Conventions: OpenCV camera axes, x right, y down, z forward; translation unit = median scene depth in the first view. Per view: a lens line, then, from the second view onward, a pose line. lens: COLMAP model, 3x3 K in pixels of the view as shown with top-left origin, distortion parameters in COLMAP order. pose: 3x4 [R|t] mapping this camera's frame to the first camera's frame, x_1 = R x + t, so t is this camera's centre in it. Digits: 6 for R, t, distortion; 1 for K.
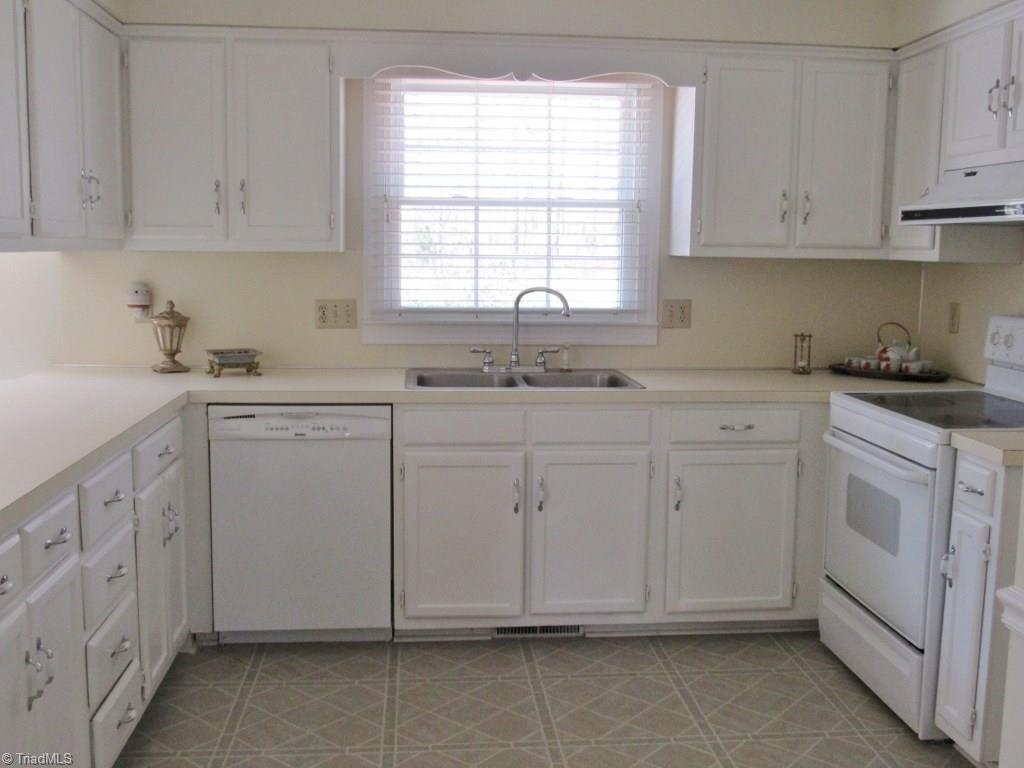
lens RADIAL K [[1028.9, 0, 511.7], [0, 1028.9, 384.6], [0, 0, 1]] dist [-0.040197, 0.000000]
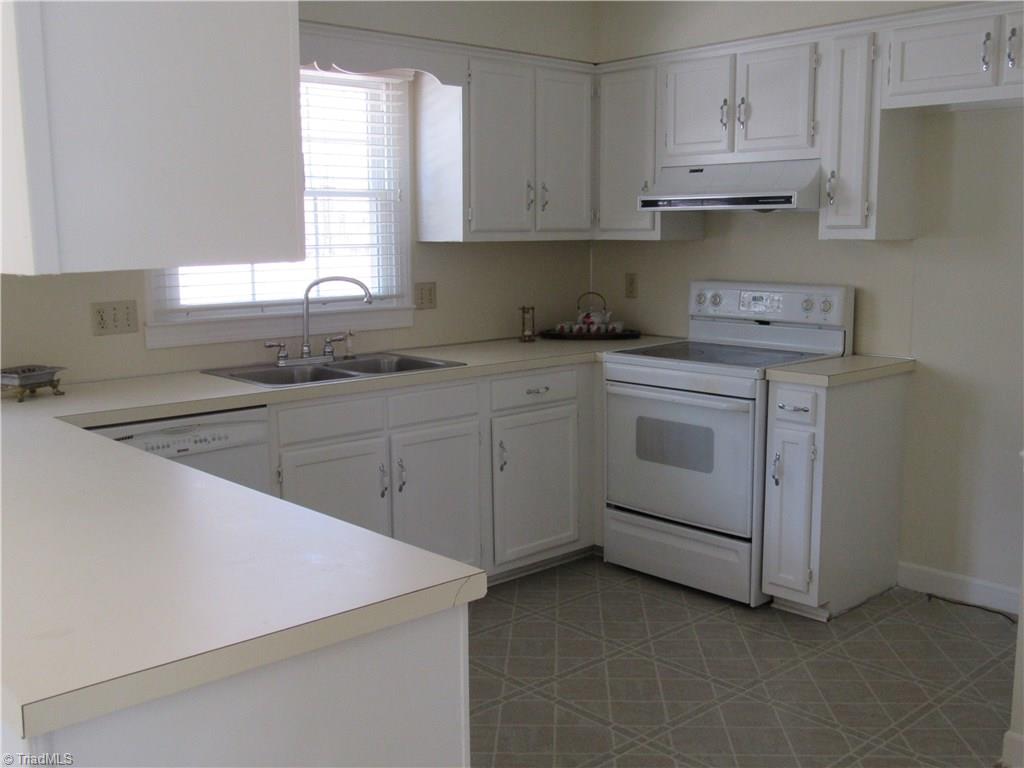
lens RADIAL K [[1028.9, 0, 515.1], [0, 1028.9, 384.7], [0, 0, 1]] dist [-0.040197, 0.000000]
pose [[0.800306, -0.107600, 0.589858, -0.445275], [0.097665, 0.994021, 0.048816, -0.021763], [-0.591584, 0.018541, 0.806030, 0.088763]]
